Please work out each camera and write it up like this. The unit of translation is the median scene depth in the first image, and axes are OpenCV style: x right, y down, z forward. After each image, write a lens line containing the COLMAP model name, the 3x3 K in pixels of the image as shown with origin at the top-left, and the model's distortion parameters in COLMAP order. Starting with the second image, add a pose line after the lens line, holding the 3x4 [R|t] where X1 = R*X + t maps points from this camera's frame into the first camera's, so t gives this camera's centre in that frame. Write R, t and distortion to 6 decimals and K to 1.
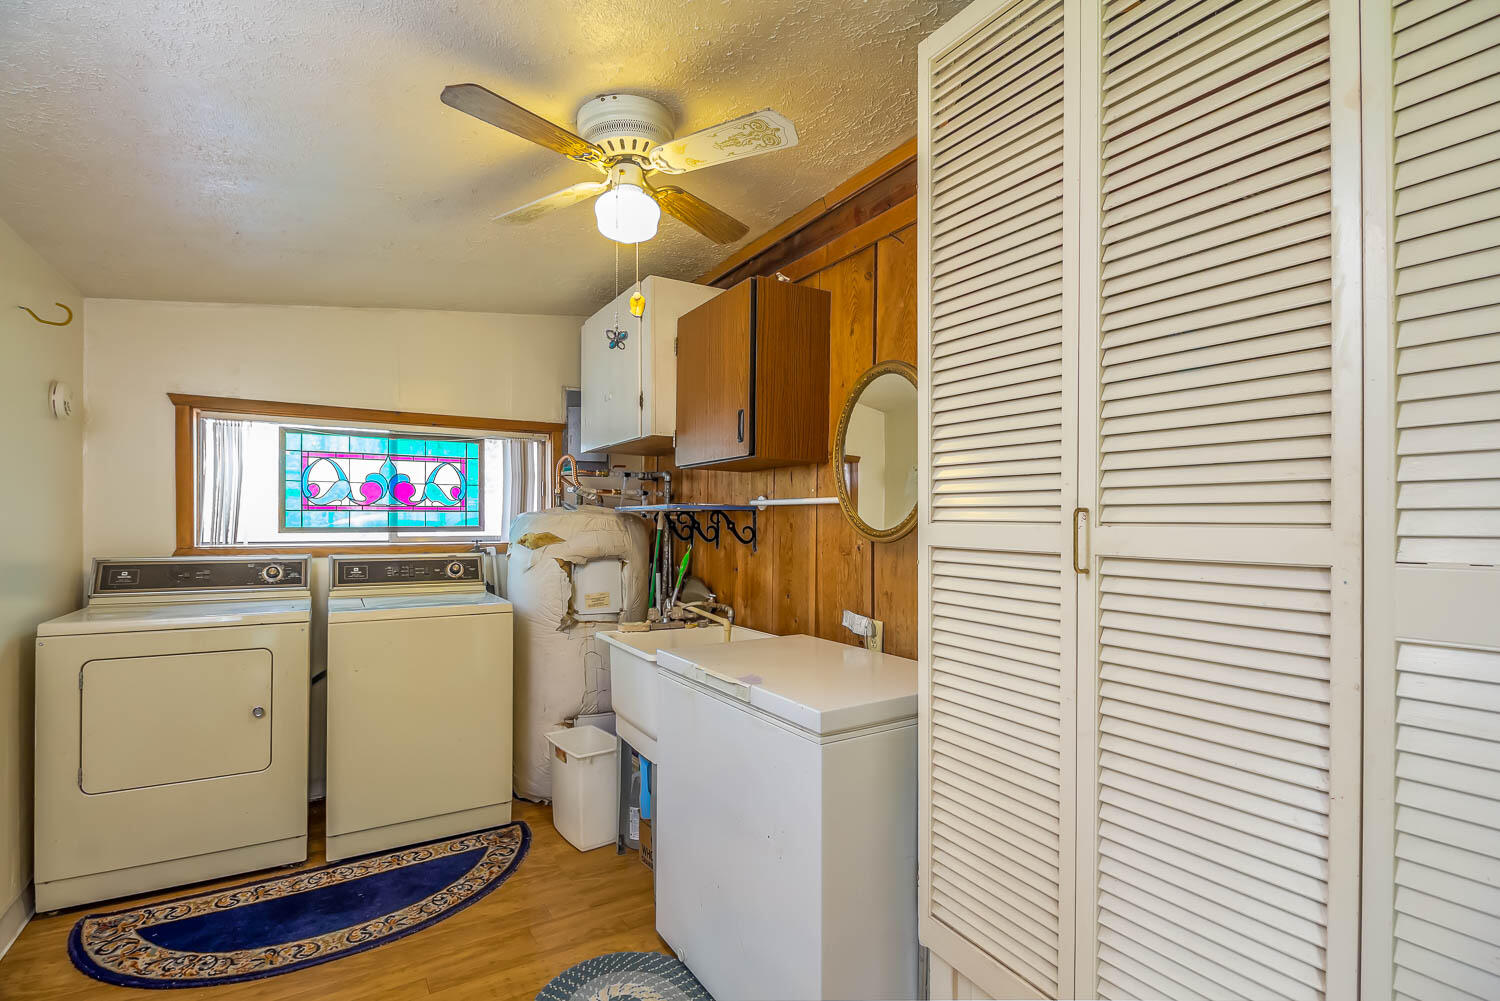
lens RADIAL K [[703.0, 0, 759.5], [0, 703.0, 515.3], [0, 0, 1]] dist [-0.032147, -0.000575]
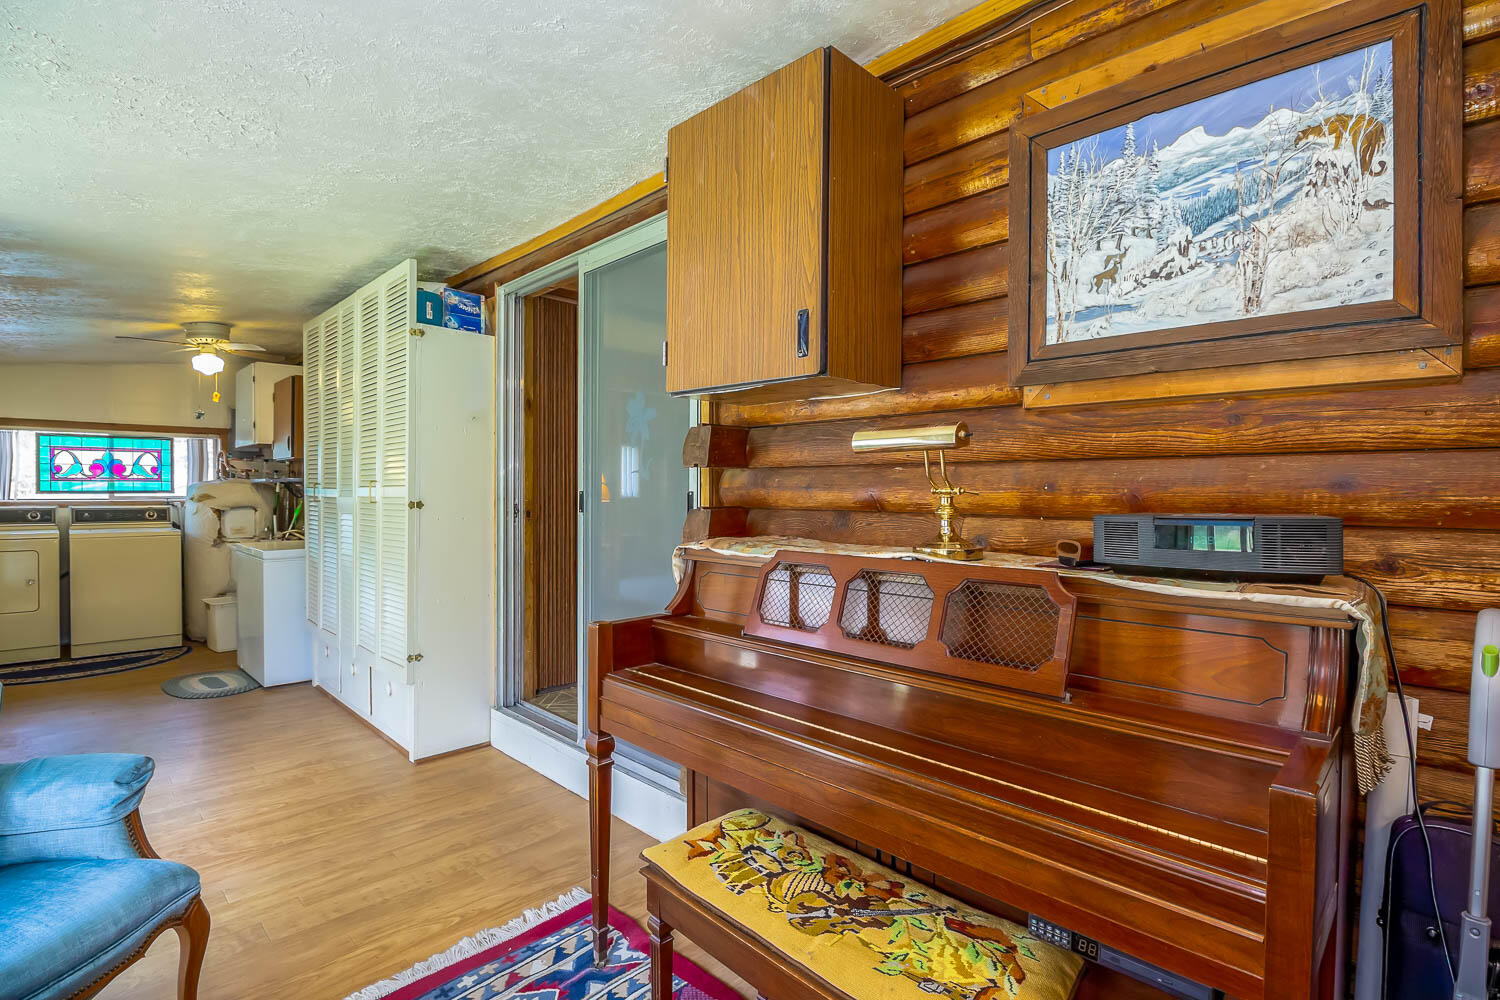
lens RADIAL K [[703.0, 0, 739.8], [0, 703.0, 494.2], [0, 0, 1]] dist [-0.032147, -0.000575]
pose [[0.971778, 0.000681, 0.235897, 0.591213], [-0.006153, 0.999729, 0.022460, -0.021687], [-0.235817, -0.023278, 0.971519, -1.017814]]
